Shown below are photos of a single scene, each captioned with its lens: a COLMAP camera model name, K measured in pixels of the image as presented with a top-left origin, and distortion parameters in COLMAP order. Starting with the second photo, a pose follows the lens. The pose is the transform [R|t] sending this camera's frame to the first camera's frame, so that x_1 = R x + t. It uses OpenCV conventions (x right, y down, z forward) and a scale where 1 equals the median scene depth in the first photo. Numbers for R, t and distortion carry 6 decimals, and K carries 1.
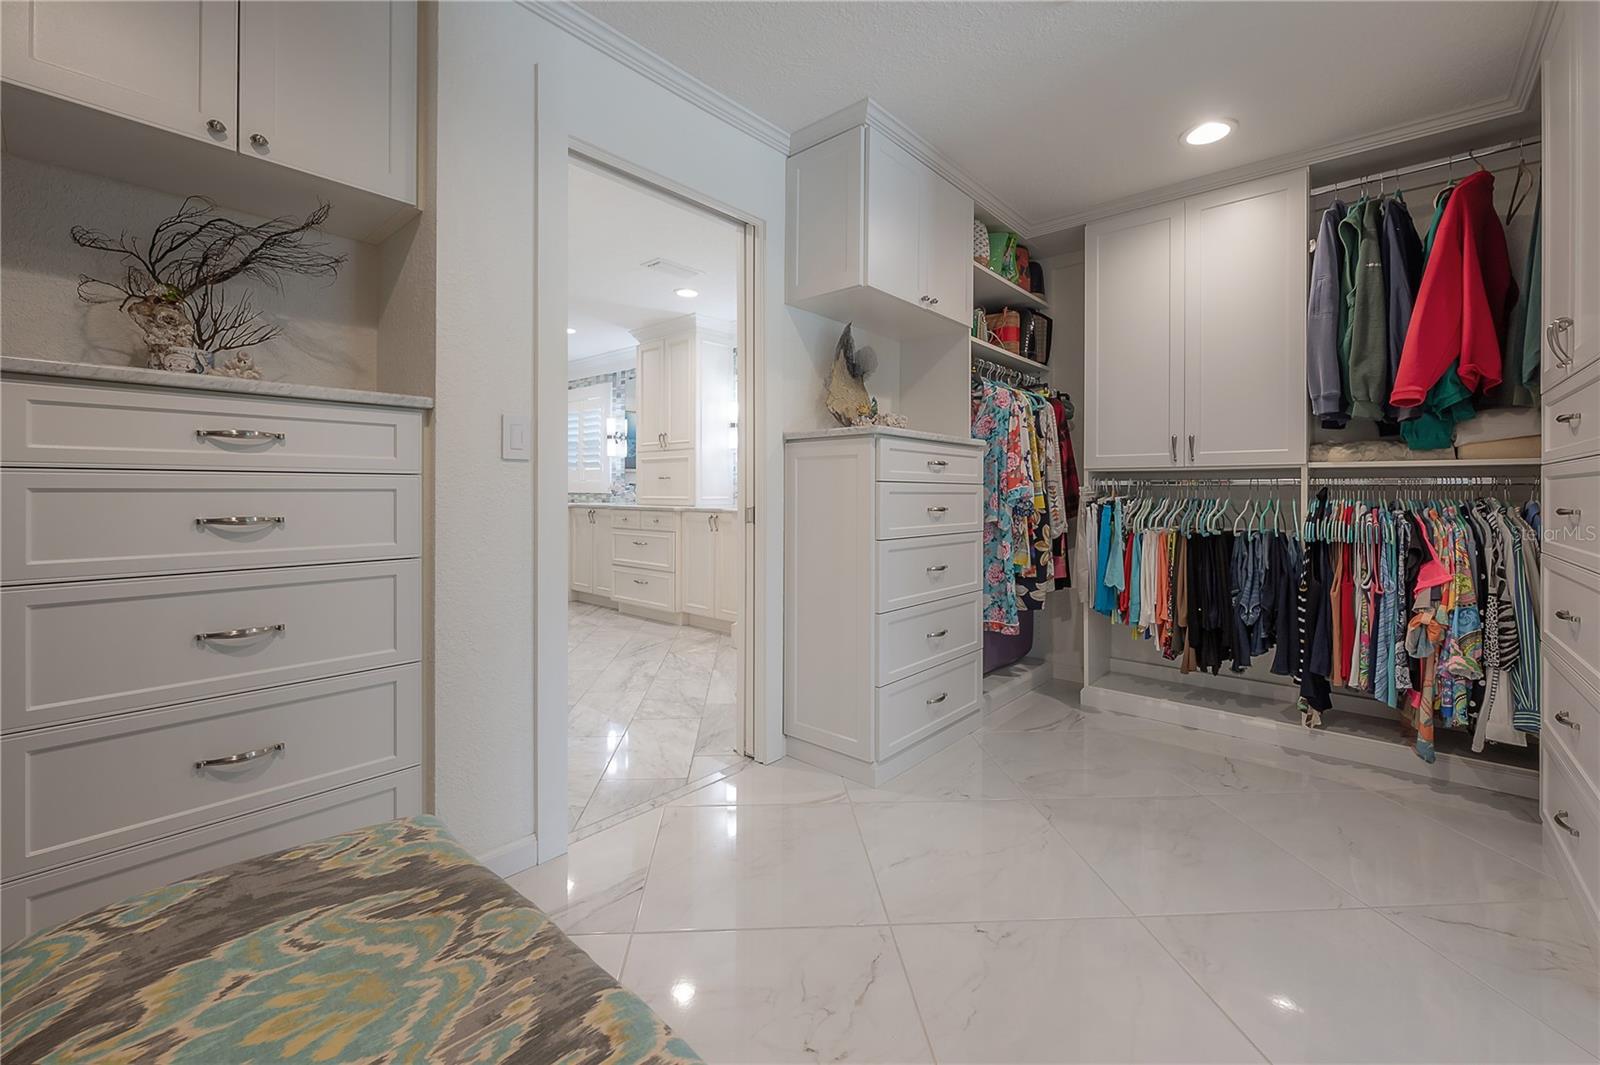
lens RADIAL K [[655.9, 0, 792.9], [0, 655.9, 496.2], [0, 0, 1]] dist [0.000617, -0.000013]
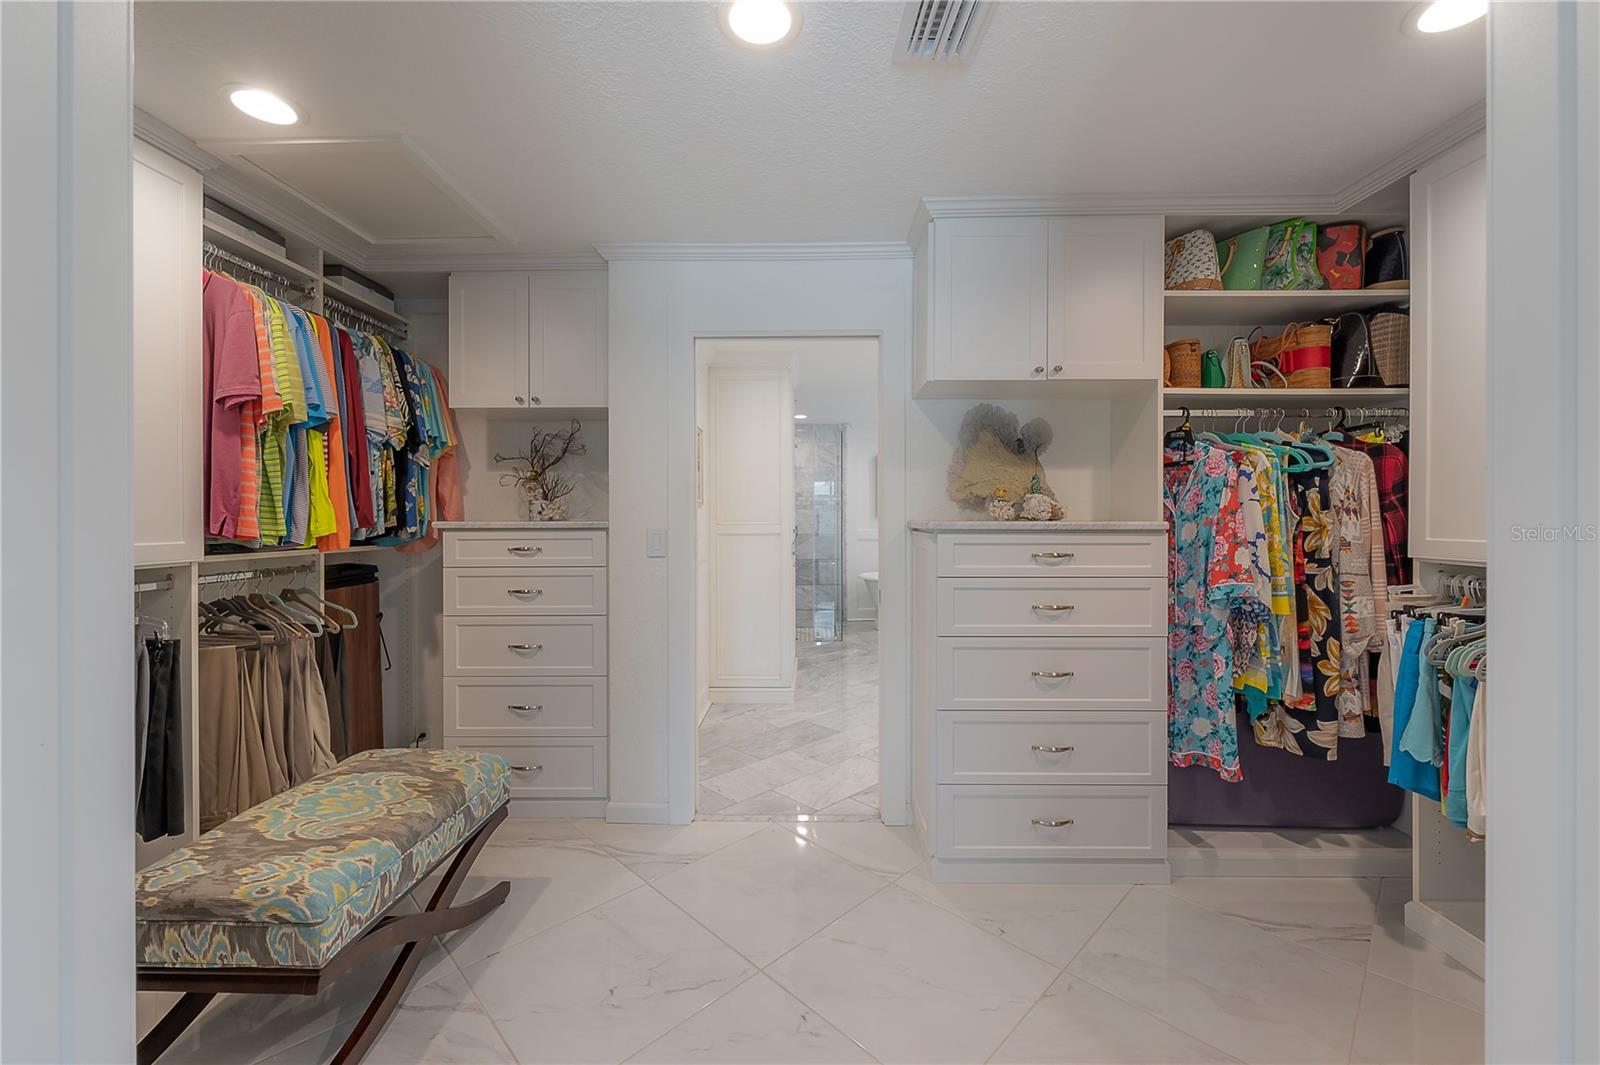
lens RADIAL K [[655.9, 0, 814.6], [0, 655.9, 520.3], [0, 0, 1]] dist [0.000617, -0.000013]
pose [[0.656656, 0.001681, -0.754188, 0.681627], [0.000621, 0.999996, 0.002769, -0.100218], [0.754190, -0.002286, 0.656652, 0.183489]]
